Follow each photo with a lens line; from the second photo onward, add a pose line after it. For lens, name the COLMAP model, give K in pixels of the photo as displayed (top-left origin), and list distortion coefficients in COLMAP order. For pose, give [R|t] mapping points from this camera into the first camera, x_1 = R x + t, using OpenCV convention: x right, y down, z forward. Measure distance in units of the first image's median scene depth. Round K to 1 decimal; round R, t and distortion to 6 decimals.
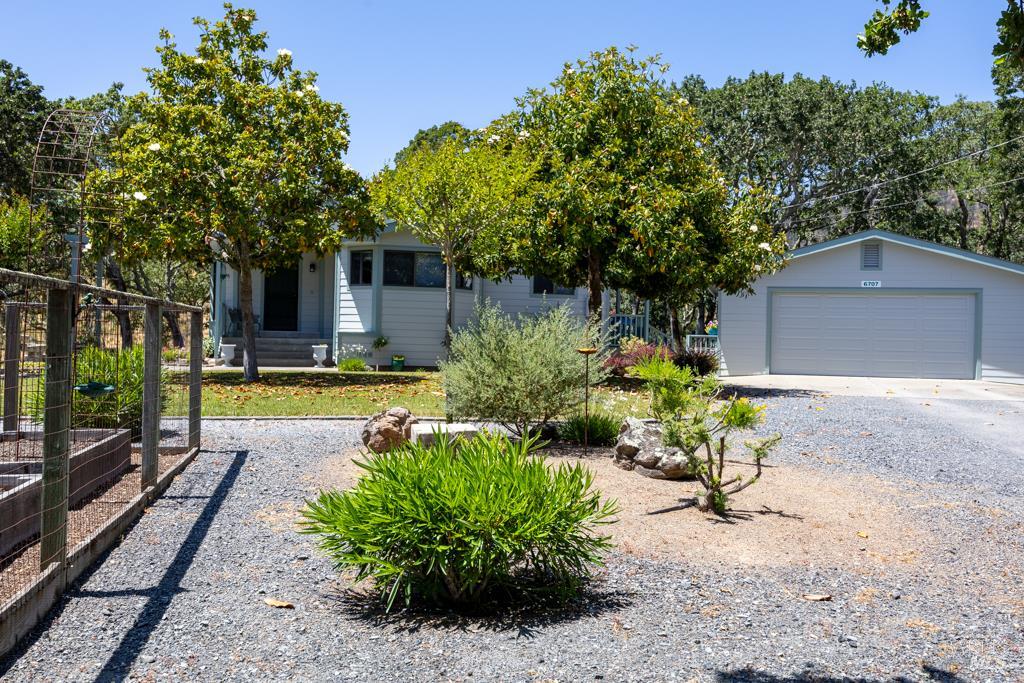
lens RADIAL K [[915.5, 0, 512.0], [0, 915.5, 341.5], [0, 0, 1]] dist [-0.005013, -0.010158]
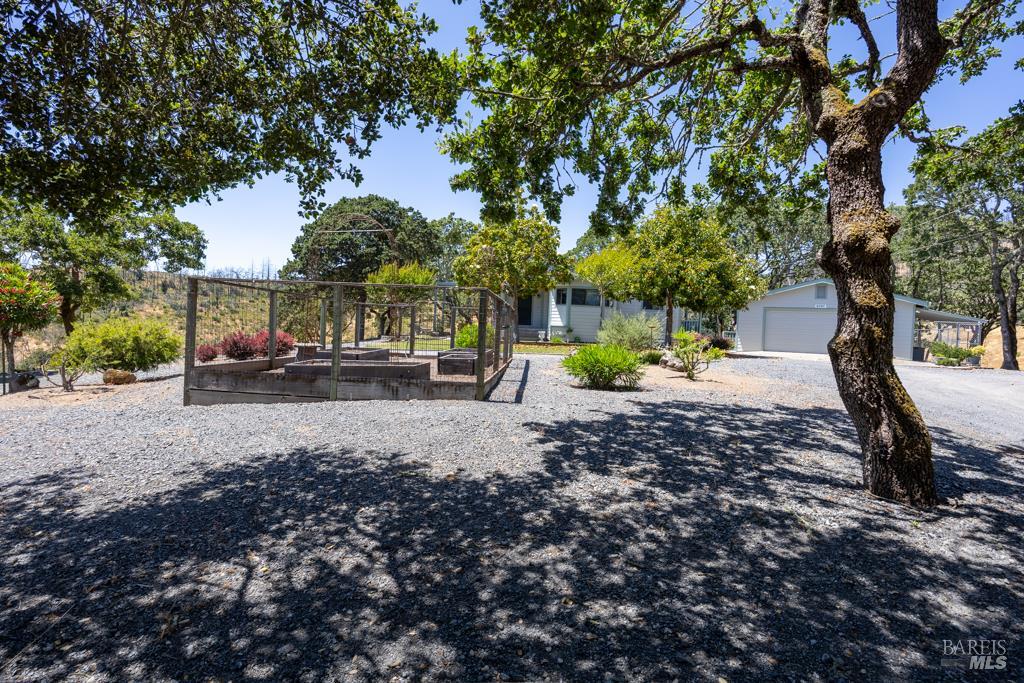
lens RADIAL K [[530.5, 0, 512.0], [0, 530.5, 341.5], [0, 0, 1]] dist [-0.048905, -0.000272]
pose [[0.971845, 0.024403, -0.234356, 0.024324], [-0.023508, 0.999702, 0.006610, 0.027804], [0.234447, -0.000914, 0.972128, -0.327103]]
